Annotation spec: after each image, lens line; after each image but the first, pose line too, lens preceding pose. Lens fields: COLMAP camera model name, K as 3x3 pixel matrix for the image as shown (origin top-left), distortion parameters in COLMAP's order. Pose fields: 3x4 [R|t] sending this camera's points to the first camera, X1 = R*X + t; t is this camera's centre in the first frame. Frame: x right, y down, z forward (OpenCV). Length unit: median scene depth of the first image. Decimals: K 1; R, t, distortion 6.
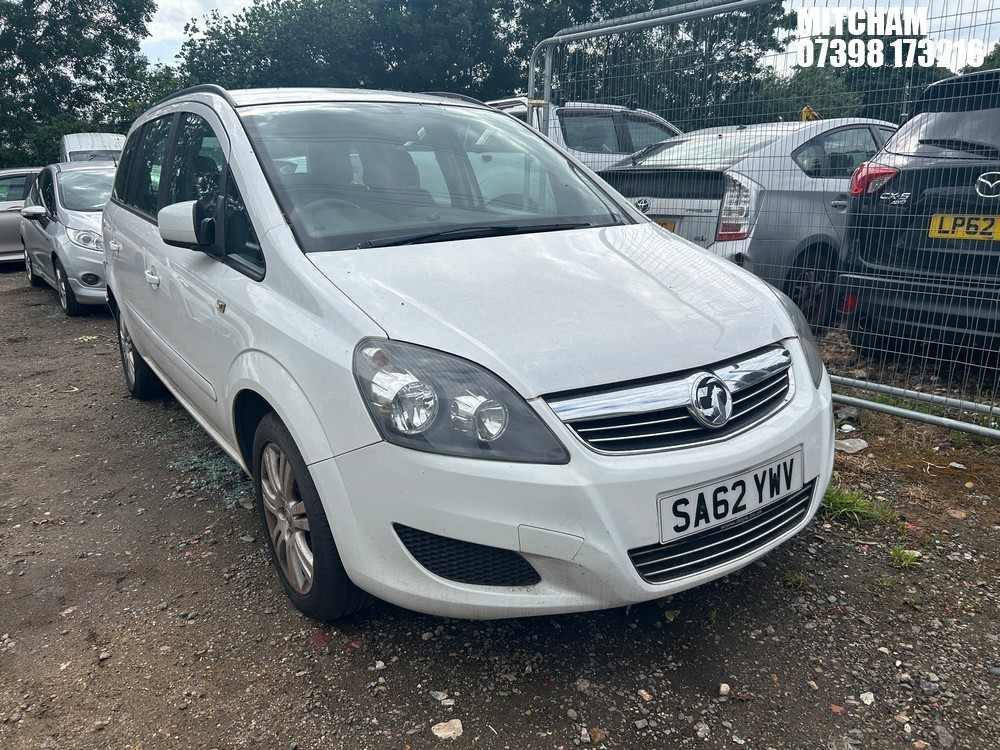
lens RADIAL K [[761.6, 0, 496.4], [0, 761.6, 377.3], [0, 0, 1]] dist [0.012643, 0.001878]
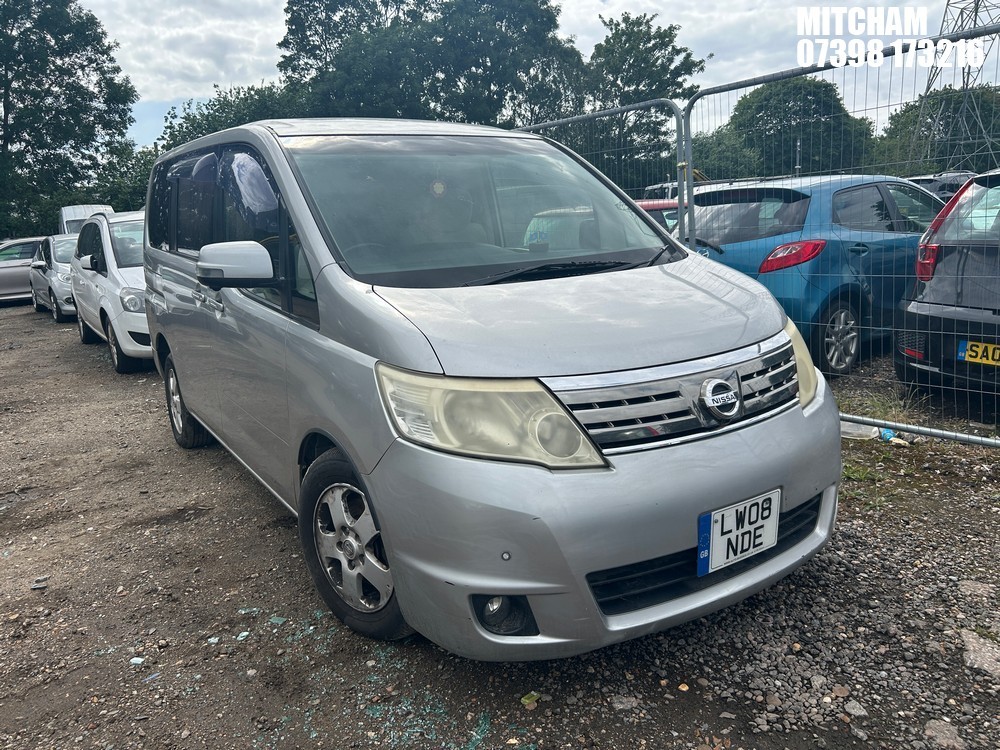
lens RADIAL K [[761.6, 0, 503.4], [0, 761.6, 377.8], [0, 0, 1]] dist [0.012643, 0.001878]
pose [[0.999598, -0.027773, 0.005628, 0.124793], [0.028063, 0.997770, -0.060566, 0.050355], [-0.003933, 0.060699, 0.998148, -0.207995]]
